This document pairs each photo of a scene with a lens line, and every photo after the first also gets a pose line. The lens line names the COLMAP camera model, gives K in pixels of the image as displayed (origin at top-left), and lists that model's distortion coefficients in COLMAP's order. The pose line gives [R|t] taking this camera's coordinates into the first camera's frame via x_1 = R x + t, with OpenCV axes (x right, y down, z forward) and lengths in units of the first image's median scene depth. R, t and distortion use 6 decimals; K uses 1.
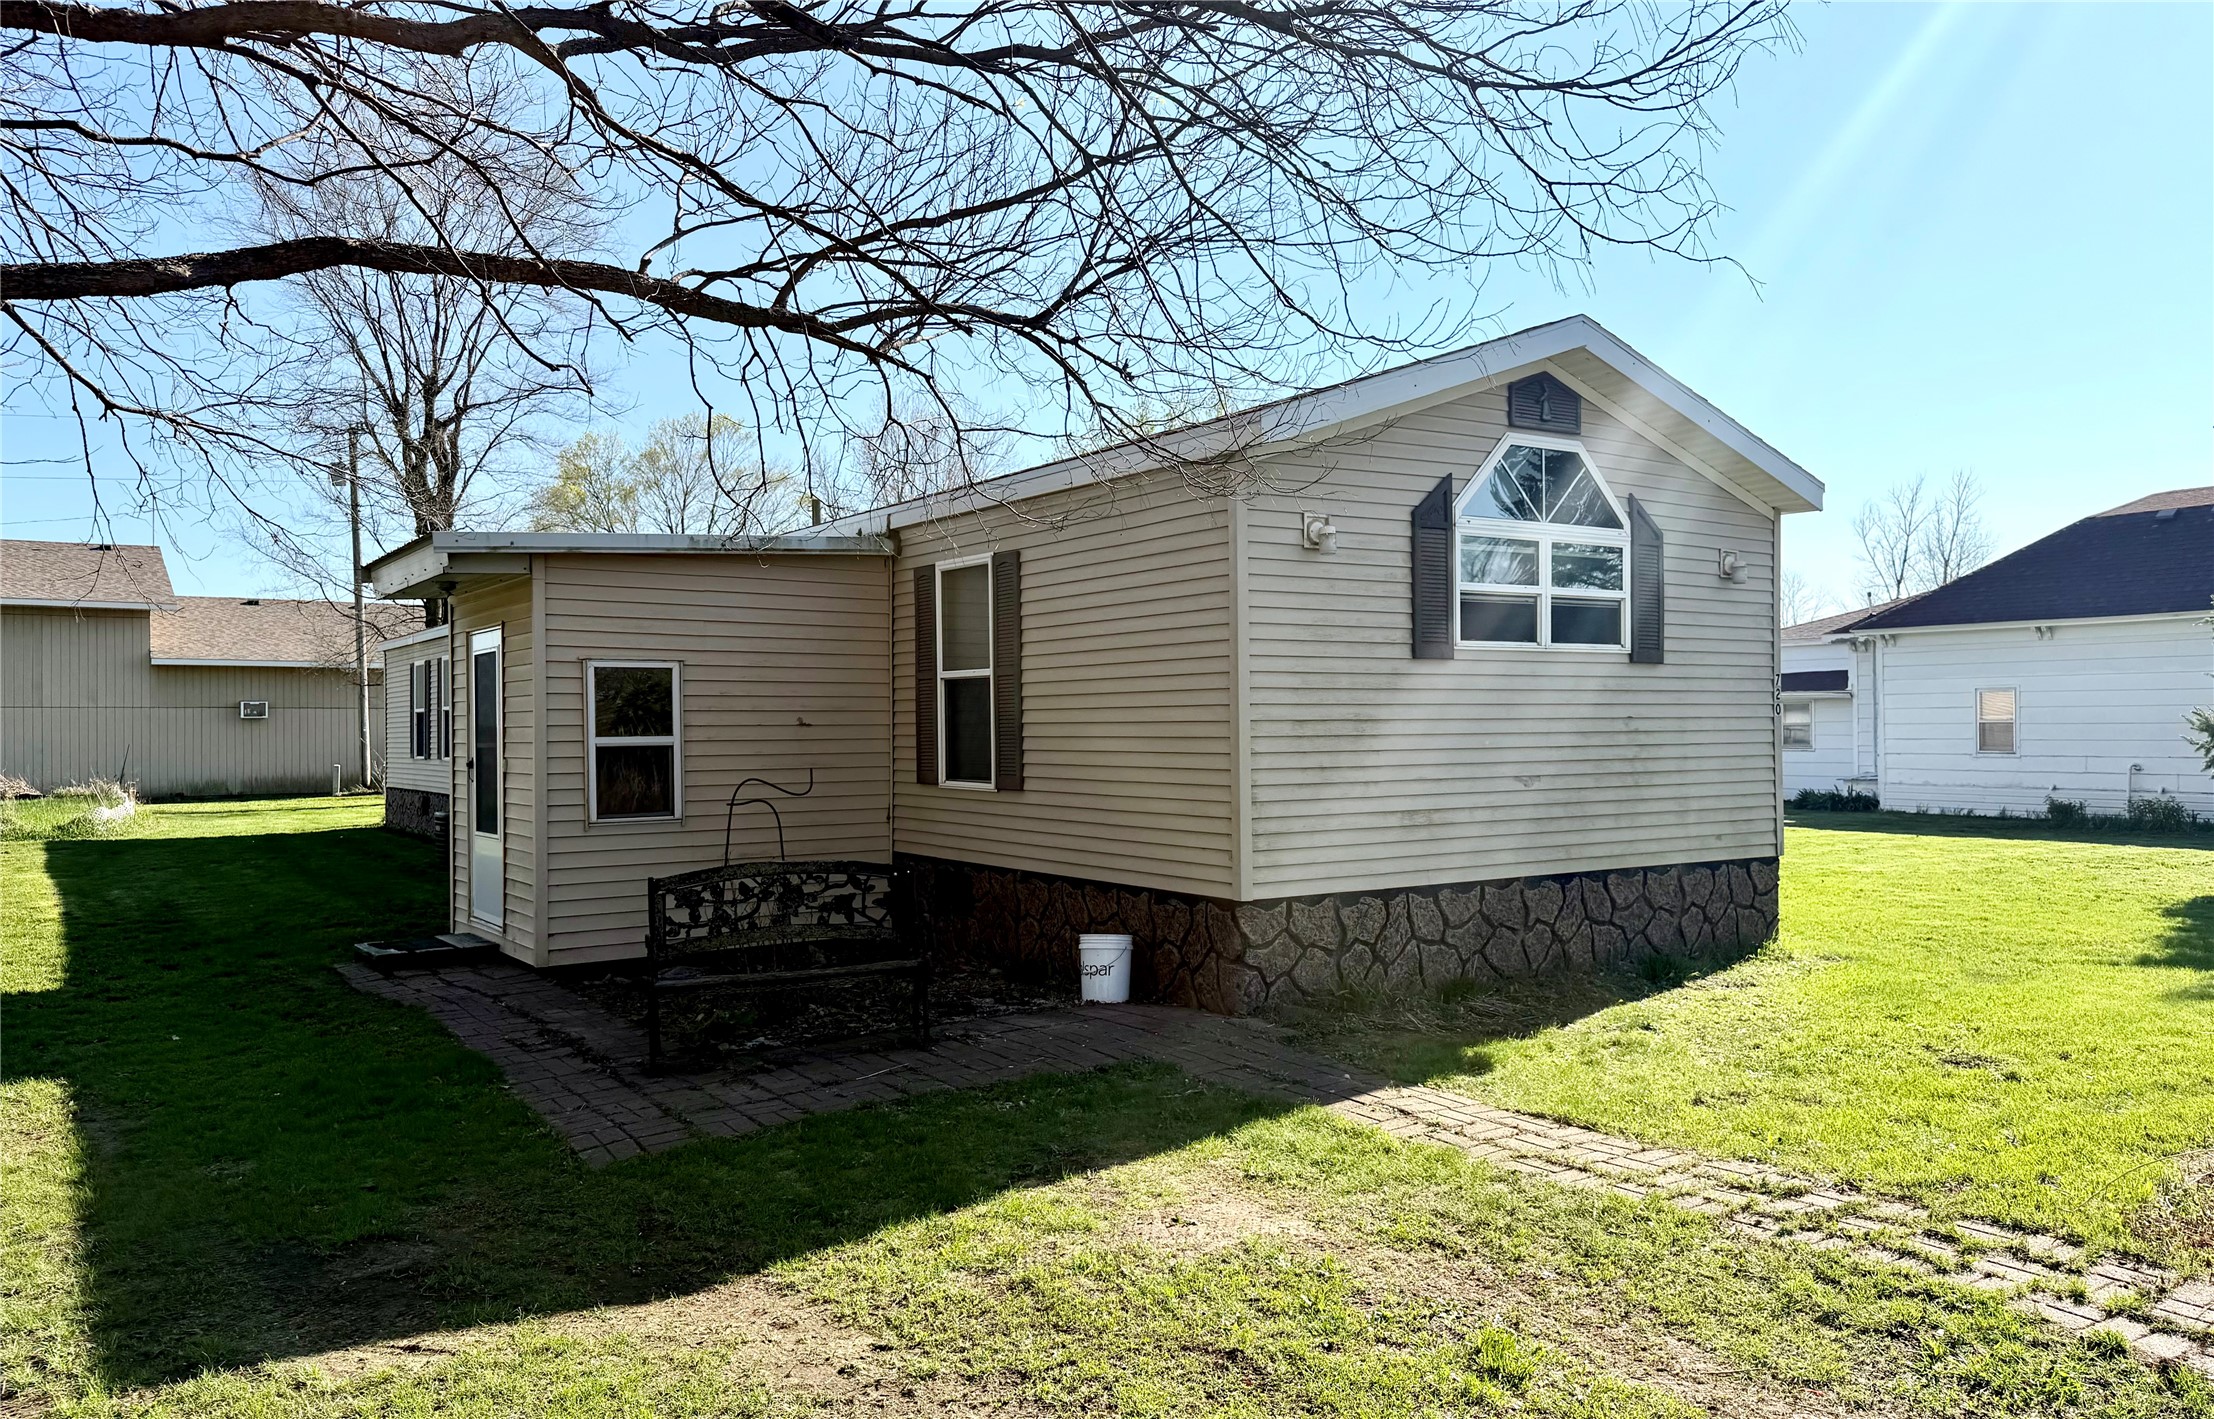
lens RADIAL K [[1609.1, 0, 1107.4], [0, 1609.1, 755.6], [0, 0, 1]] dist [0.044536, -0.002489]
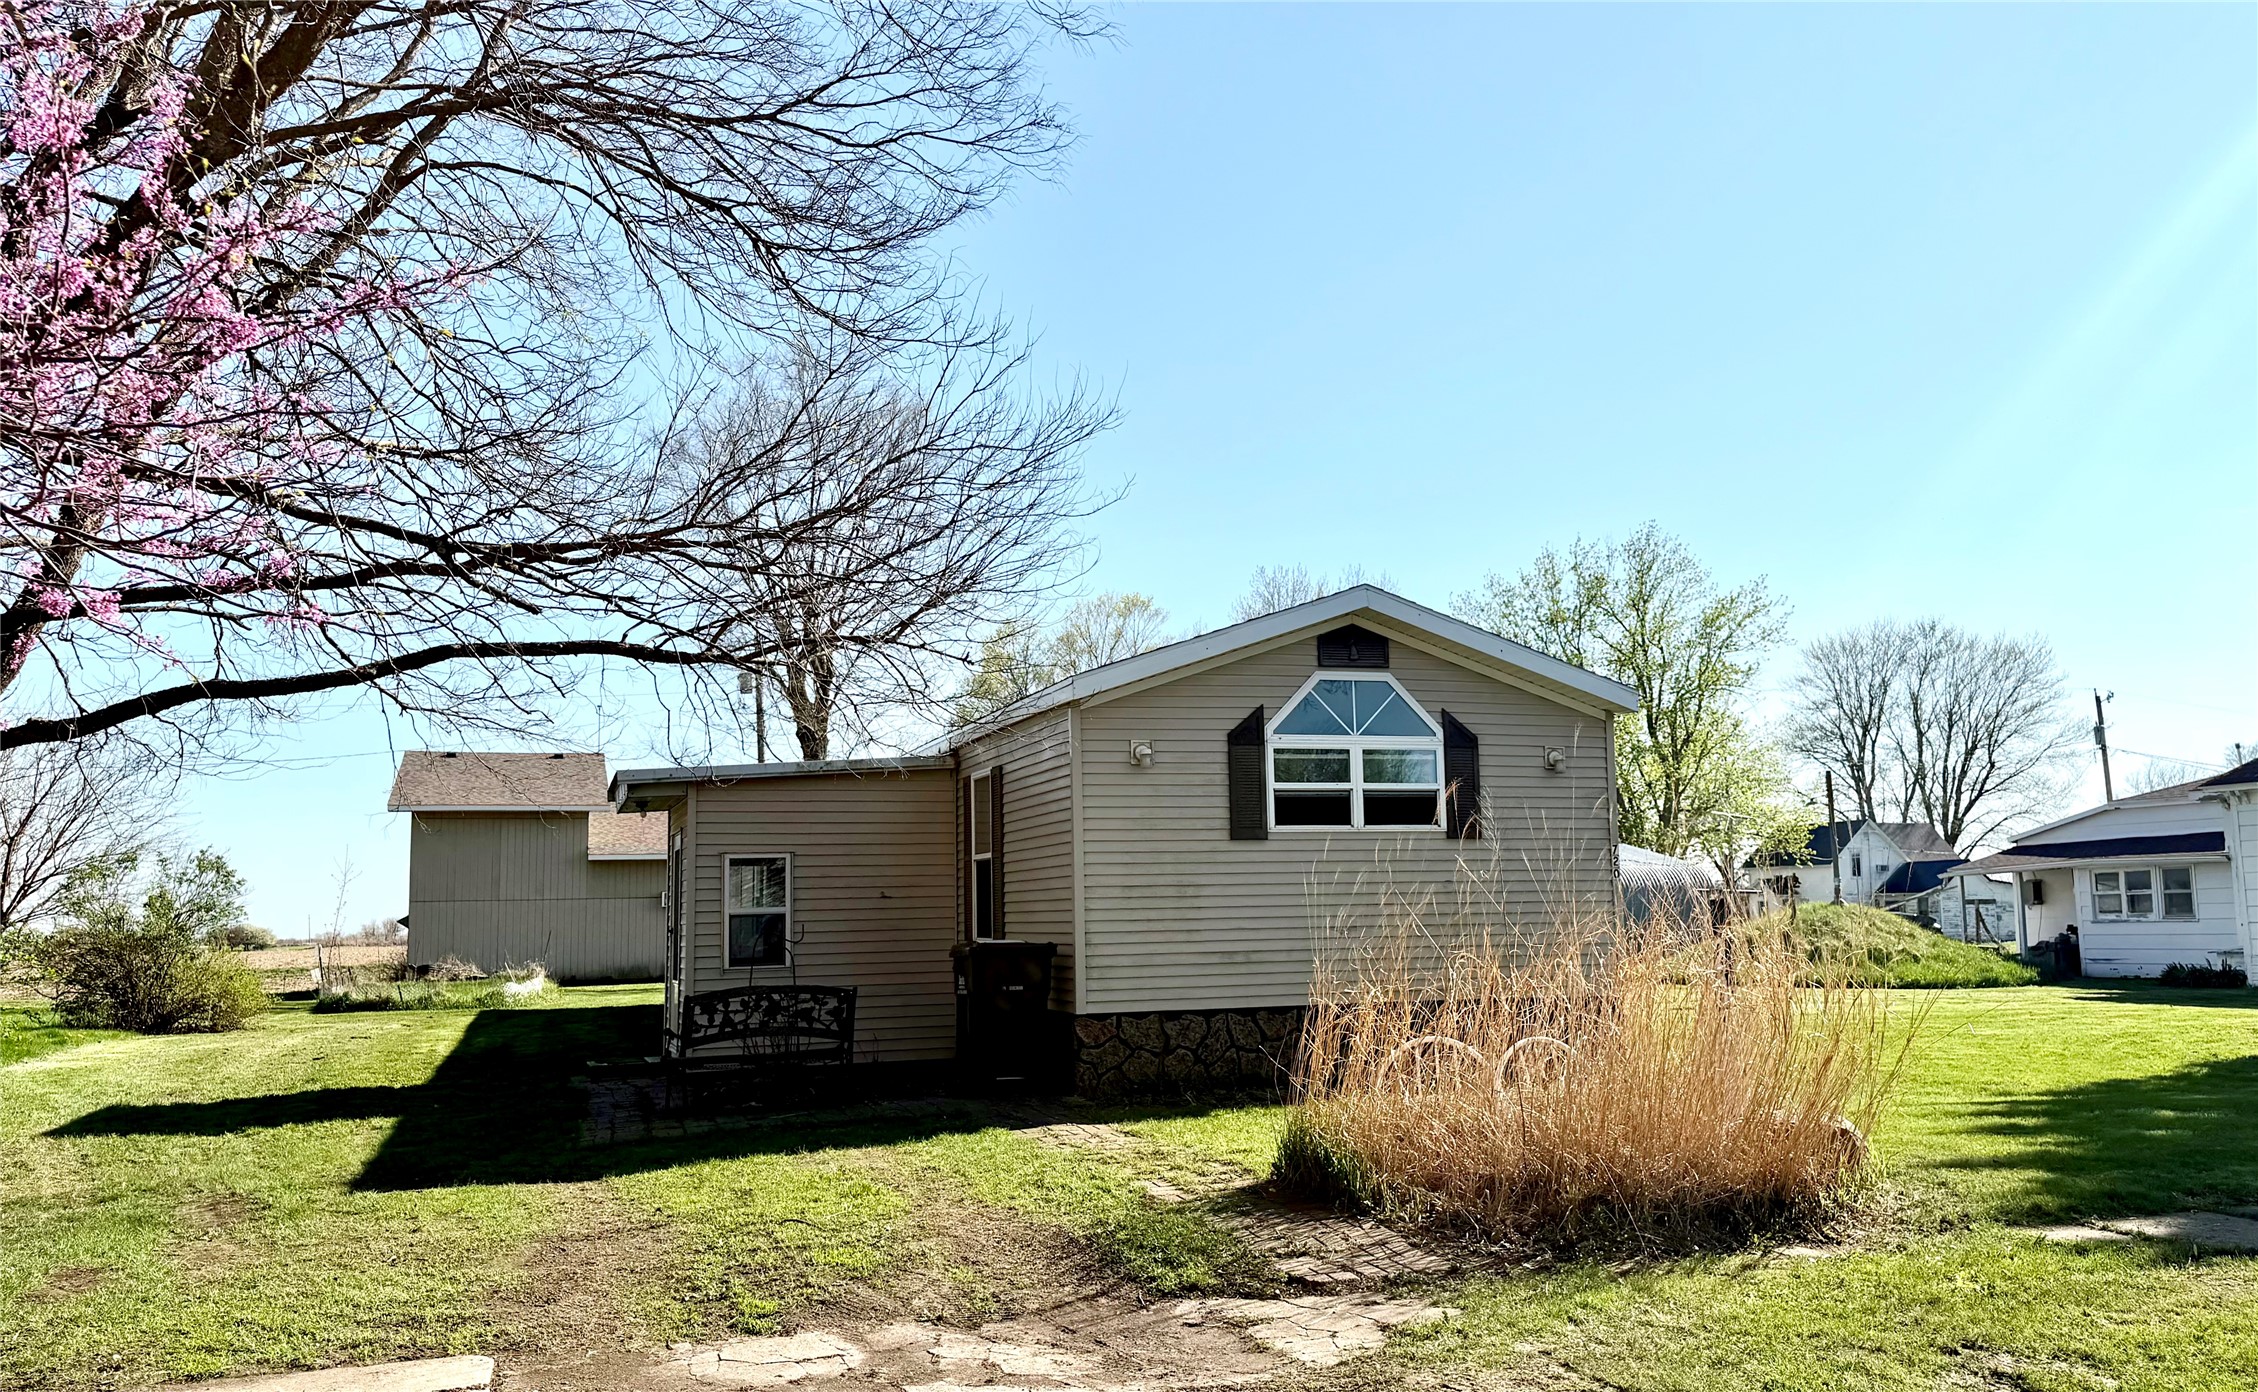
lens RADIAL K [[1775.3, 0, 1136.4], [0, 1775.3, 750.4], [0, 0, 1]] dist [0.086009, -0.149873]
pose [[0.966252, -0.035585, -0.255128, 0.453709], [0.007946, 0.994058, -0.108559, 0.024869], [0.257476, 0.102868, 0.960794, -0.435078]]
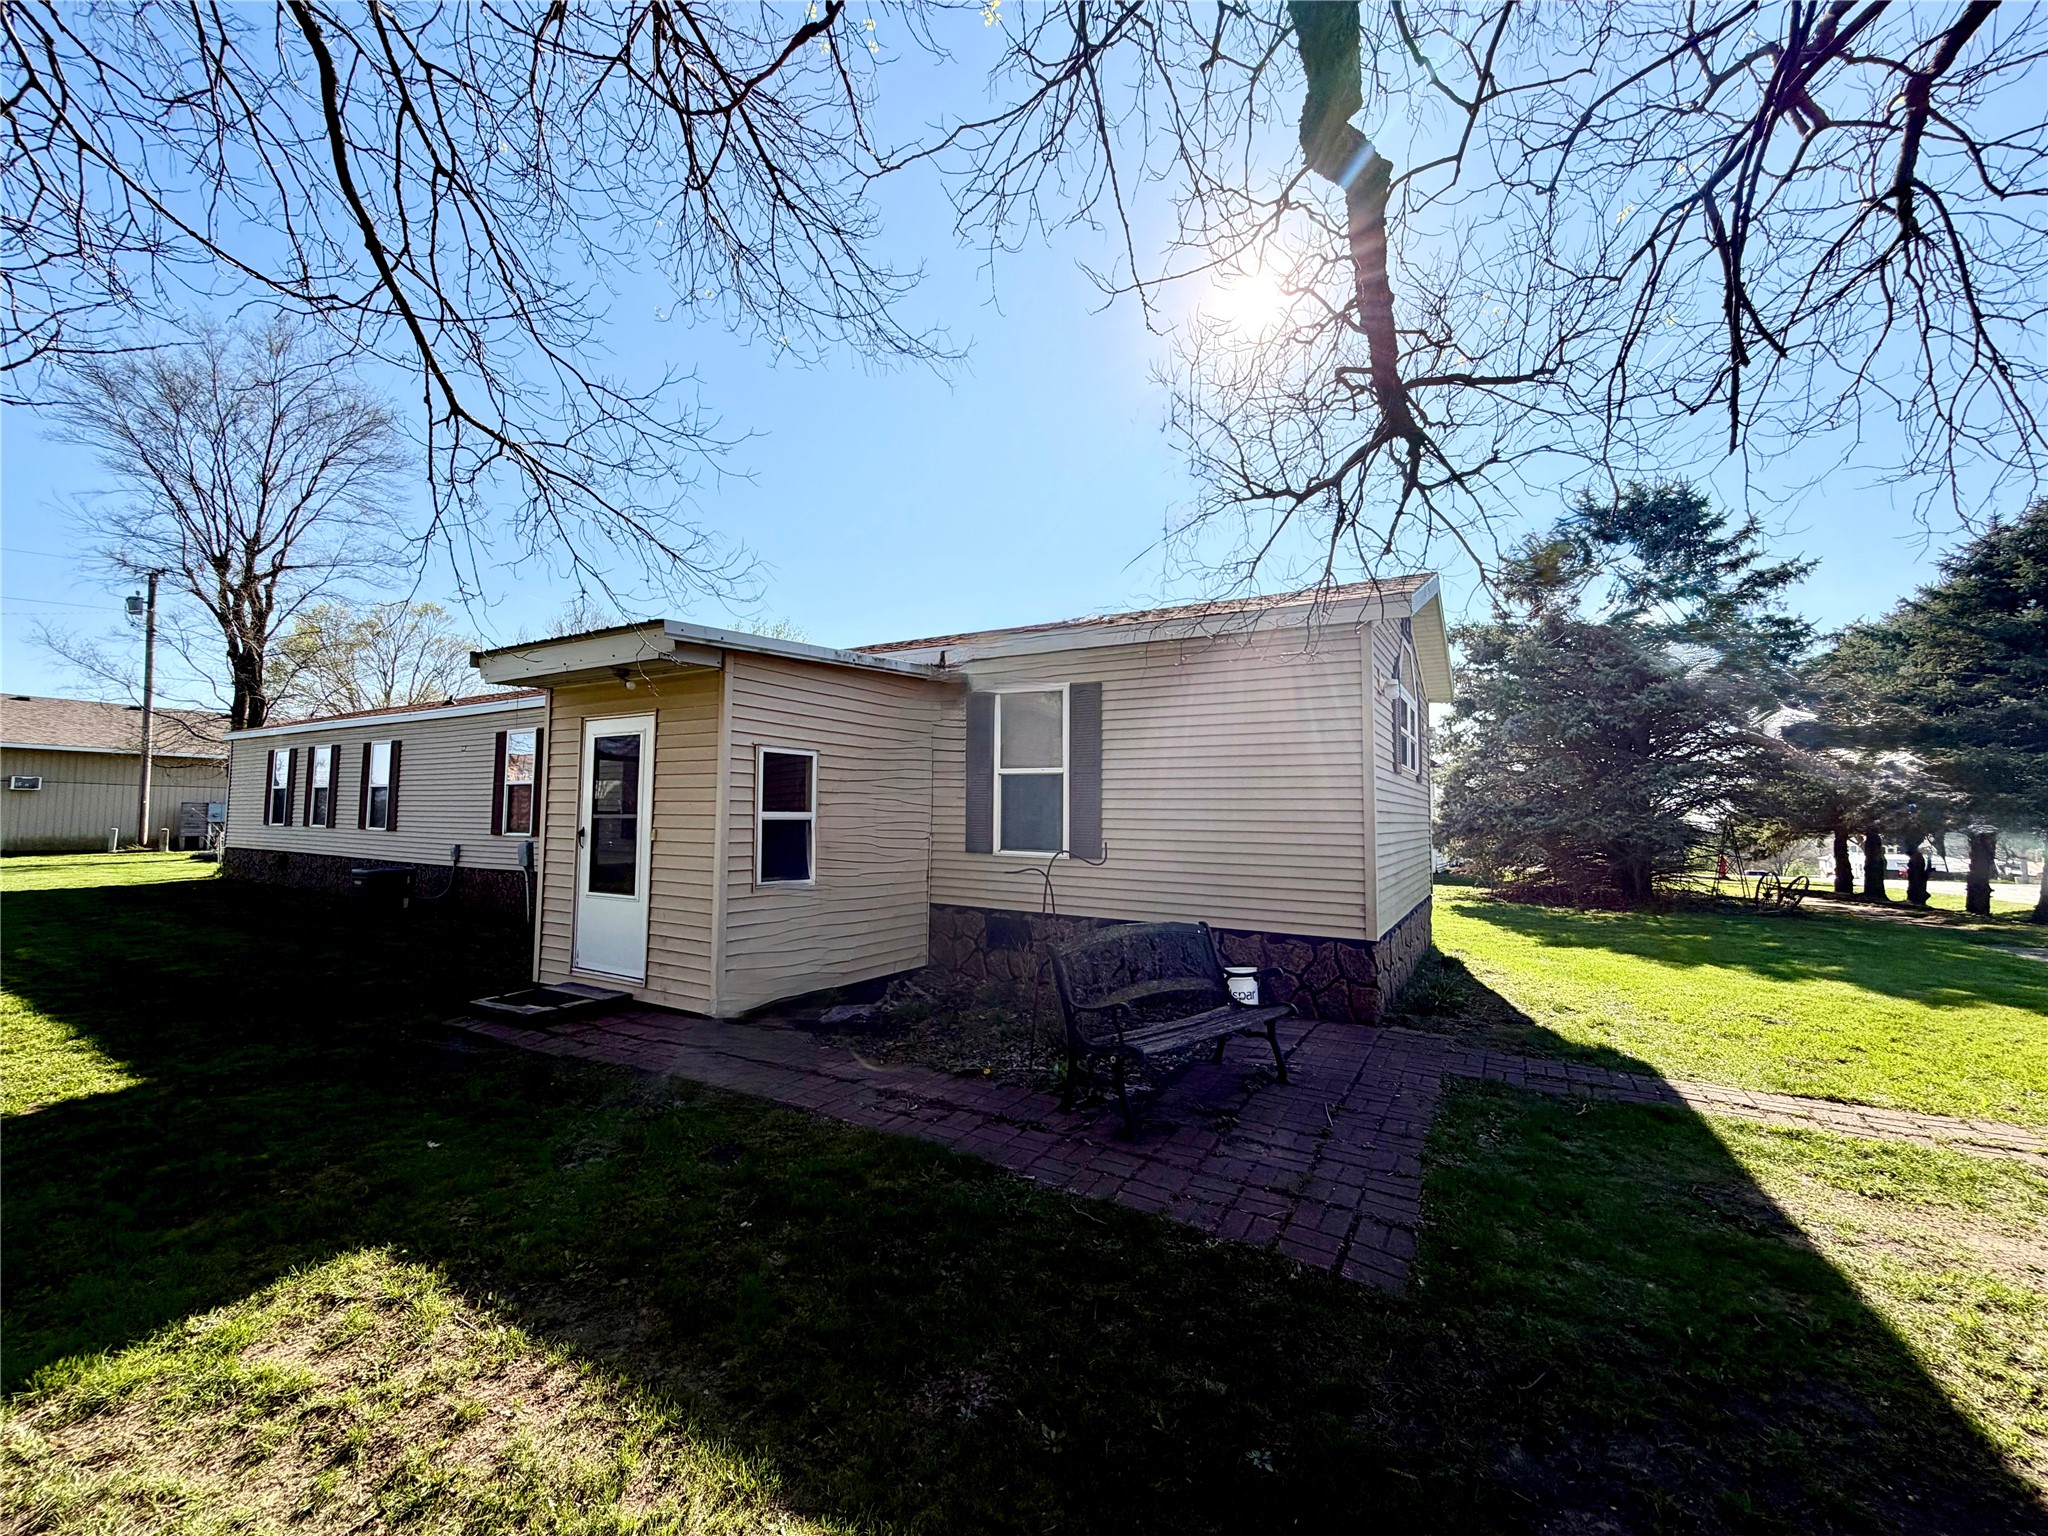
lens RADIAL K [[841.0, 0, 1024.0], [0, 841.0, 768.0], [0, 0, 1]] dist [-0.000763, -0.000075]
pose [[0.905342, 0.047869, 0.421977, -0.432223], [-0.014887, 0.996594, -0.081115, 0.004056], [-0.424422, 0.067155, 0.902971, 0.396658]]
